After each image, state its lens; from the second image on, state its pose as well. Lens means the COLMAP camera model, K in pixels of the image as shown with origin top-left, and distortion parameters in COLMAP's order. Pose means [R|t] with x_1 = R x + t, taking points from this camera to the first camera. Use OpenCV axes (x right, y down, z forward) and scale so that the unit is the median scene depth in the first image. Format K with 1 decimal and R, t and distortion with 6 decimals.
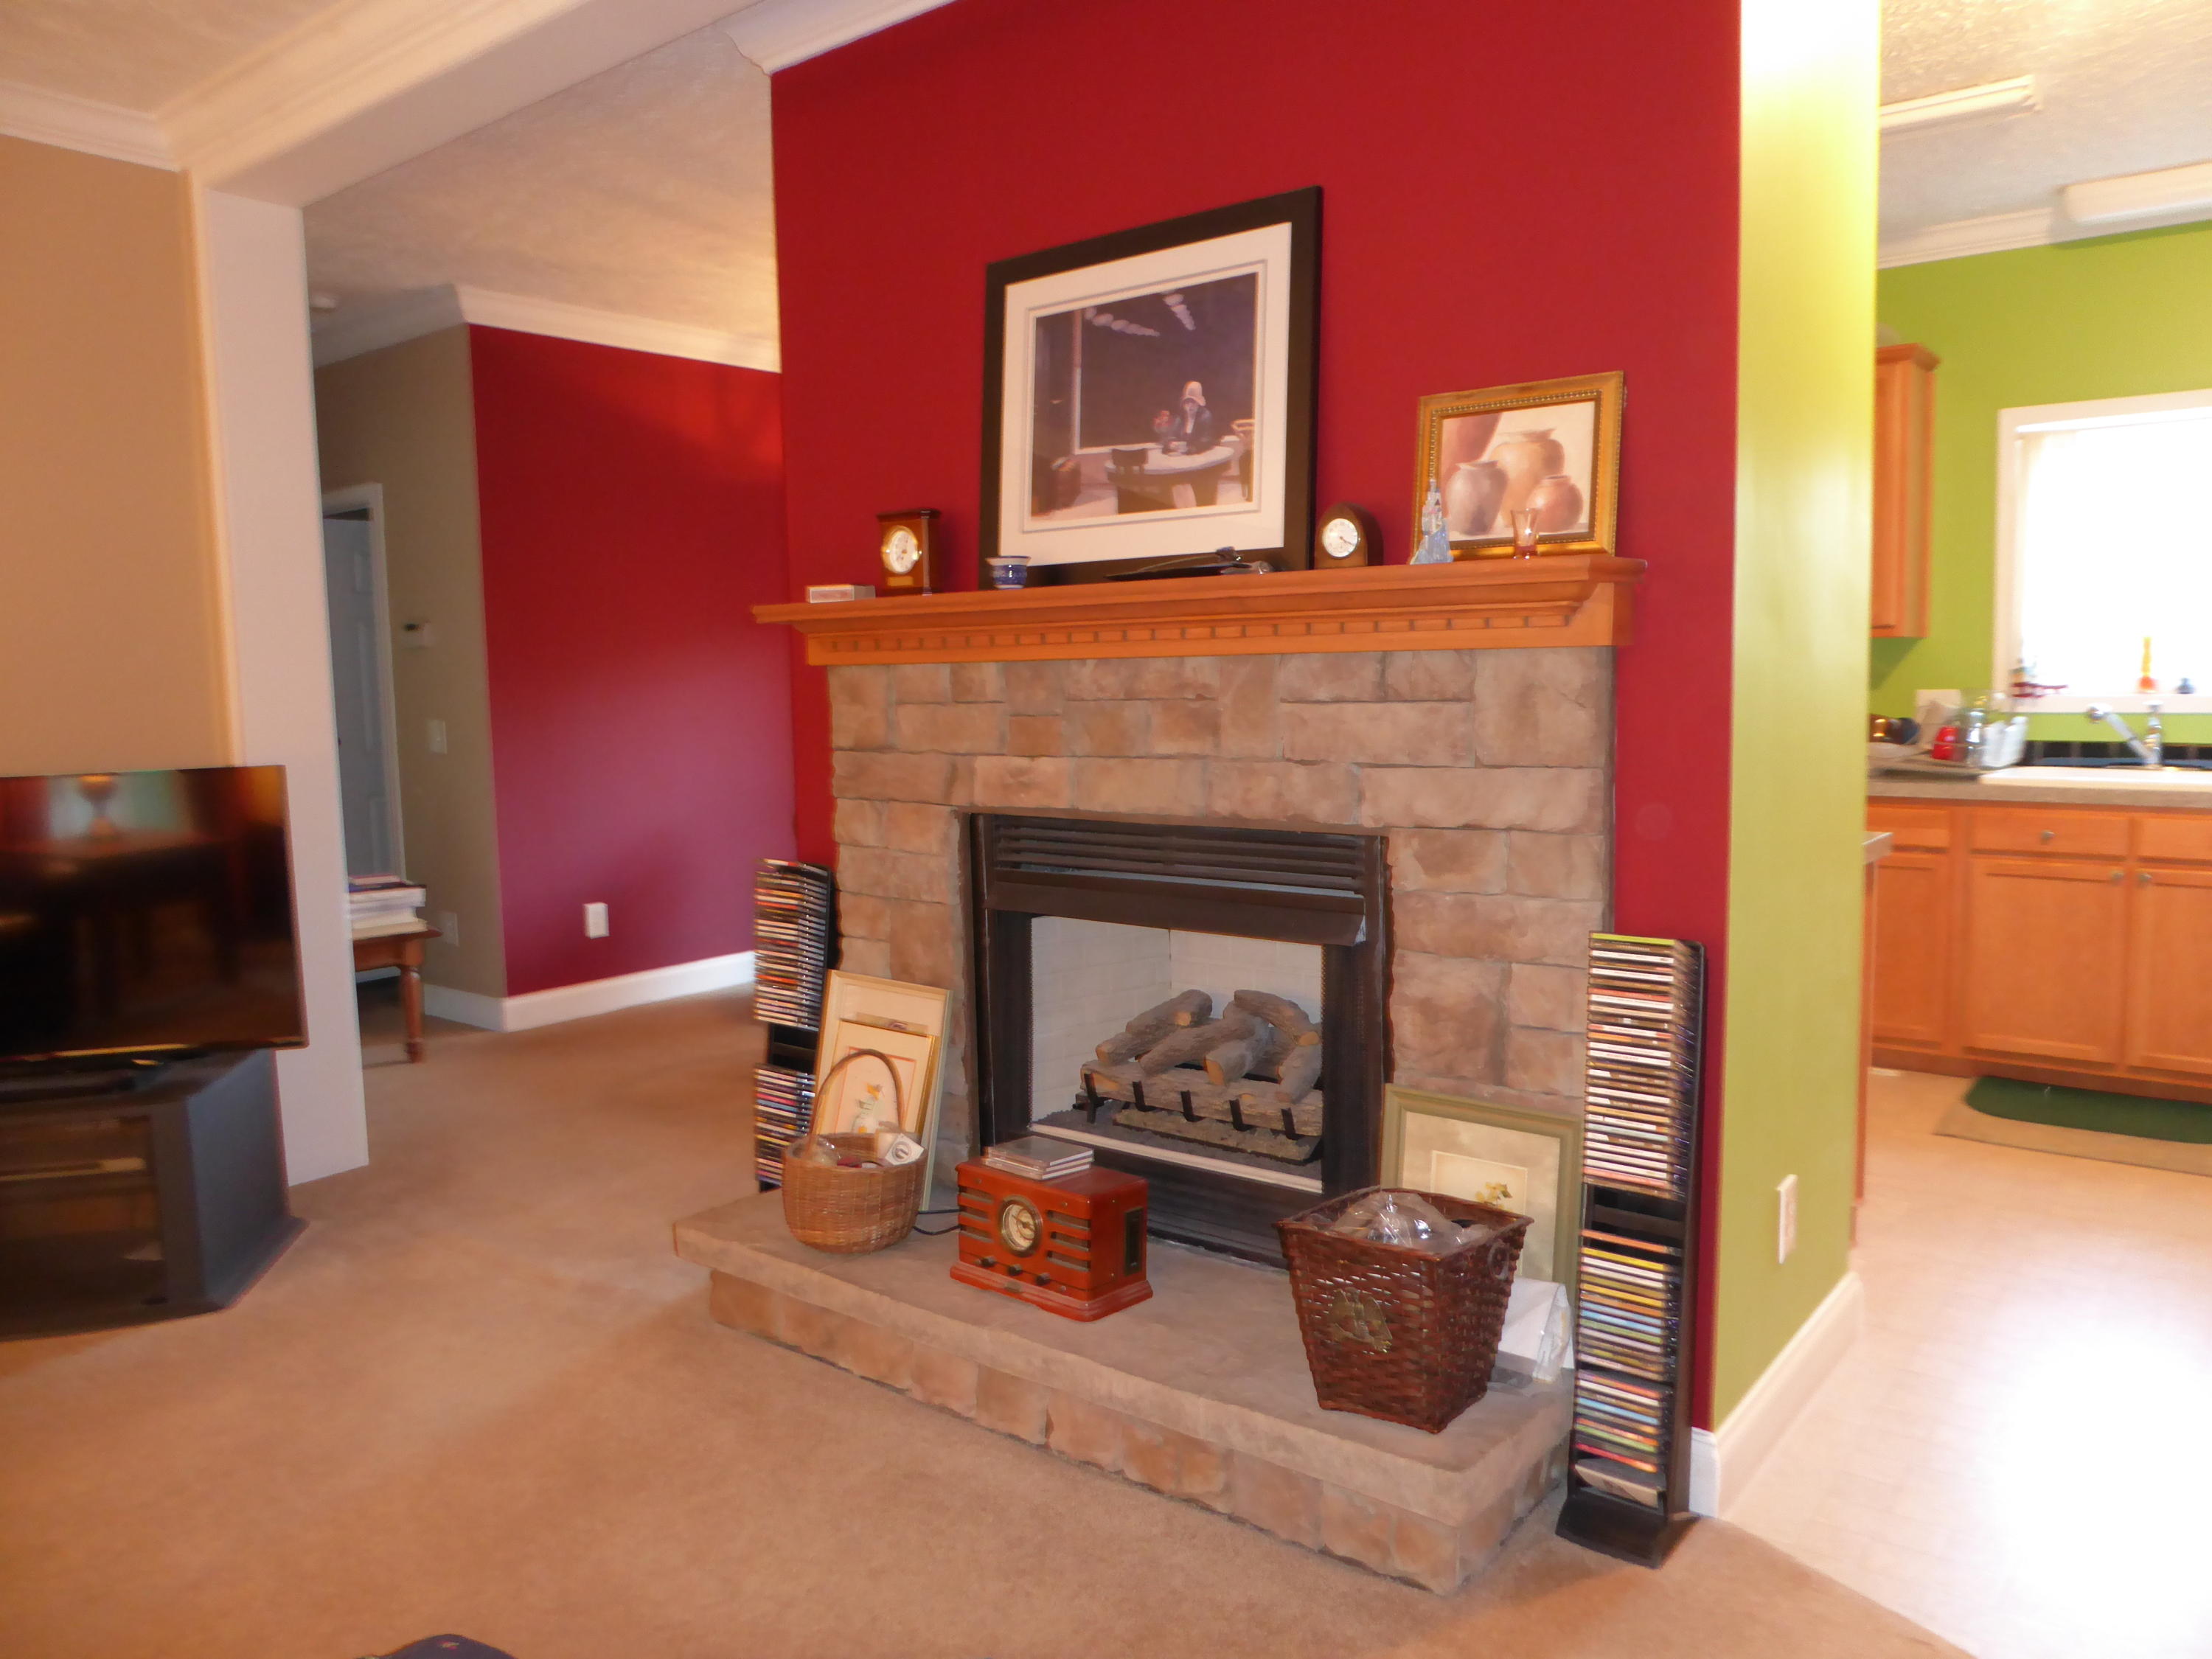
lens RADIAL K [[1574.3, 0, 1102.8], [0, 1574.3, 822.7], [0, 0, 1]] dist [-0.033062, 0.012205]
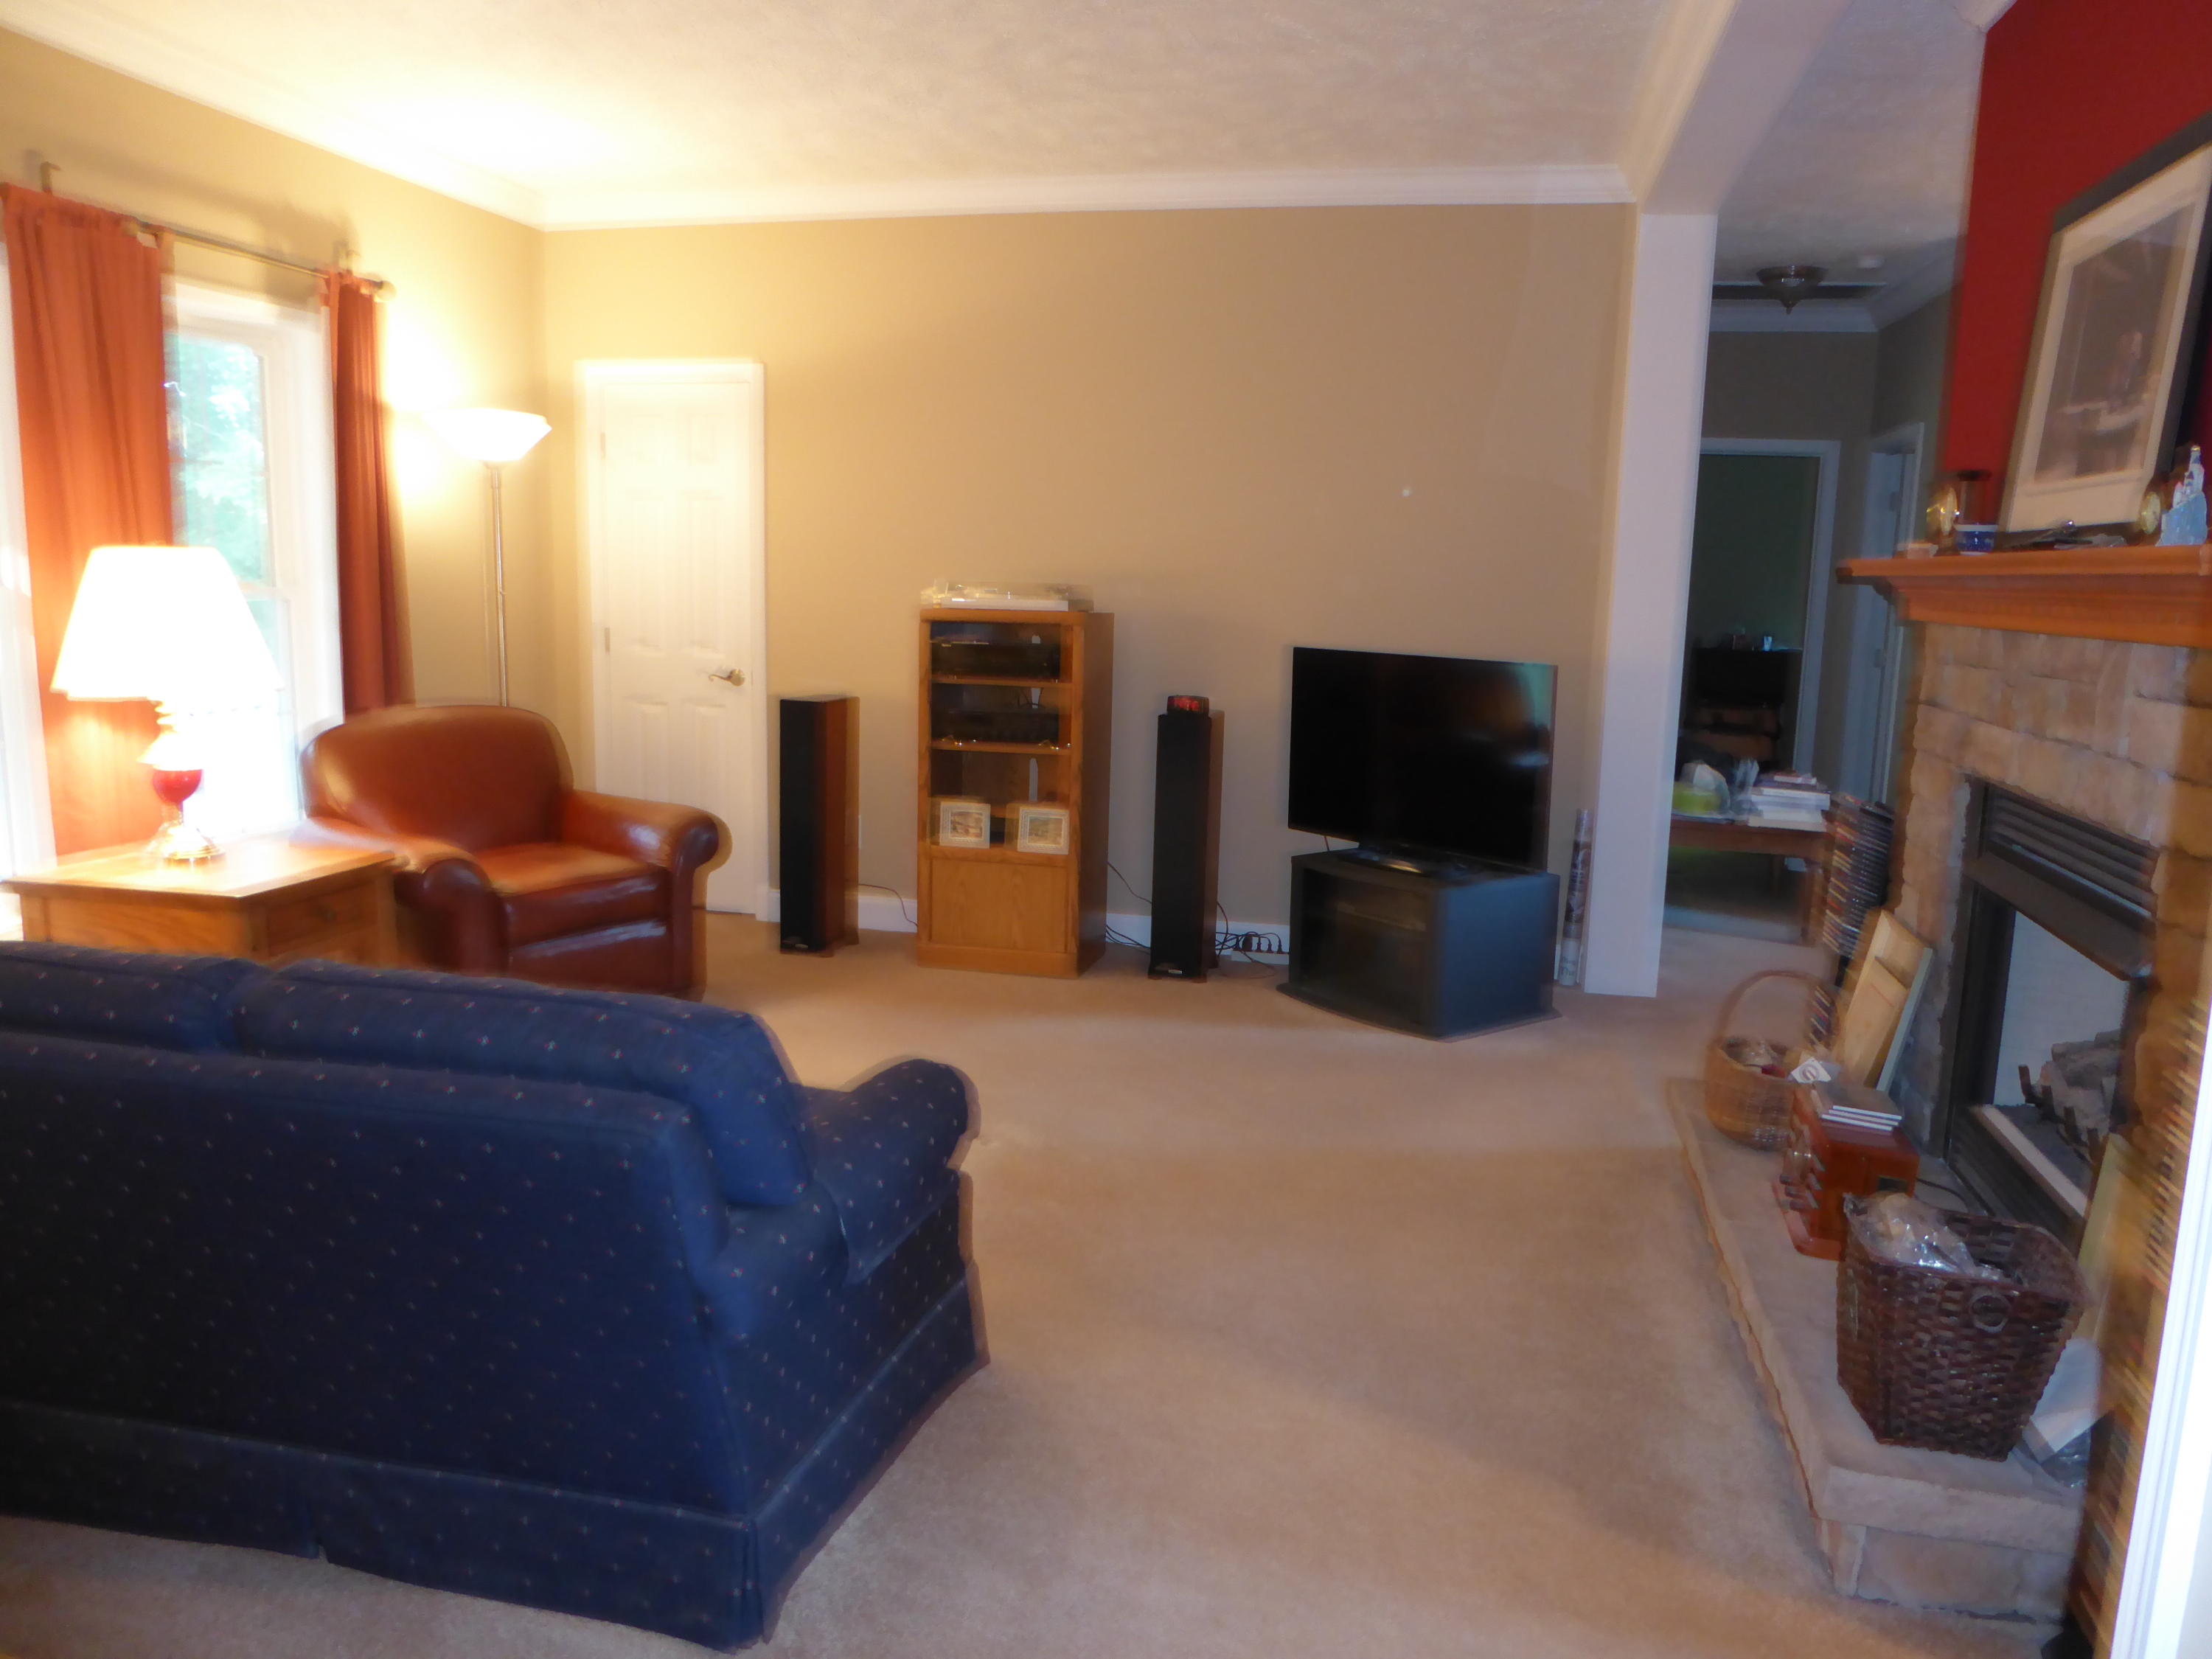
lens RADIAL K [[1574.3, 0, 1102.8], [0, 1574.3, 822.7], [0, 0, 1]] dist [-0.033062, 0.012205]
pose [[0.422306, 0.174367, -0.889524, 0.608311], [-0.117838, 0.983557, 0.136855, -0.051746], [0.898761, 0.047025, 0.435909, 0.084274]]
